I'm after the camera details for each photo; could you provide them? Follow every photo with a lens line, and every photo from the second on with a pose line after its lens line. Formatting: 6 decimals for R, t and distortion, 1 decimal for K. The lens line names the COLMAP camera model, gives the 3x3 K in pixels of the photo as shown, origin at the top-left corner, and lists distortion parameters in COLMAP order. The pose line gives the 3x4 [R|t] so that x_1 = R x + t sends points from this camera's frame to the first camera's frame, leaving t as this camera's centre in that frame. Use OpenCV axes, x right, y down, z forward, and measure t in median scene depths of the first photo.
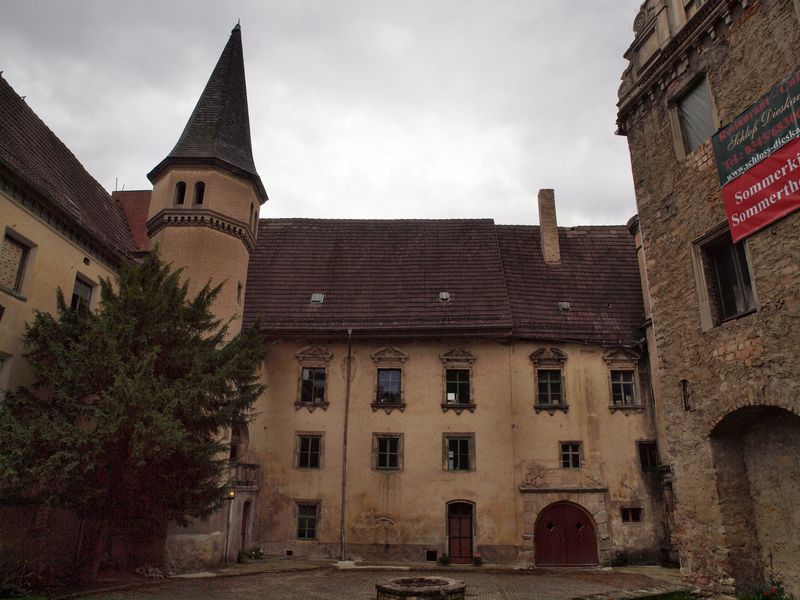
lens RADIAL K [[566.0, 0, 400.0], [0, 566.0, 300.0], [0, 0, 1]] dist [-0.132811, 0.112119]
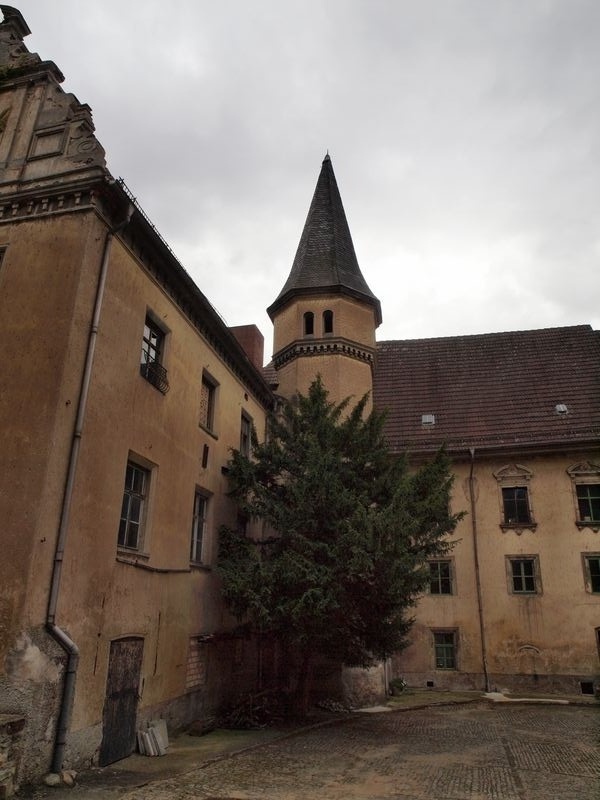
lens RADIAL K [[566.0, 0, 300.0], [0, 566.0, 400.0], [0, 0, 1]] dist [-0.132811, 0.112119]
pose [[0.980270, -0.070795, -0.184551, -0.207364], [0.063607, 0.996978, -0.044592, -0.008802], [0.187150, 0.031974, 0.981811, -0.001820]]
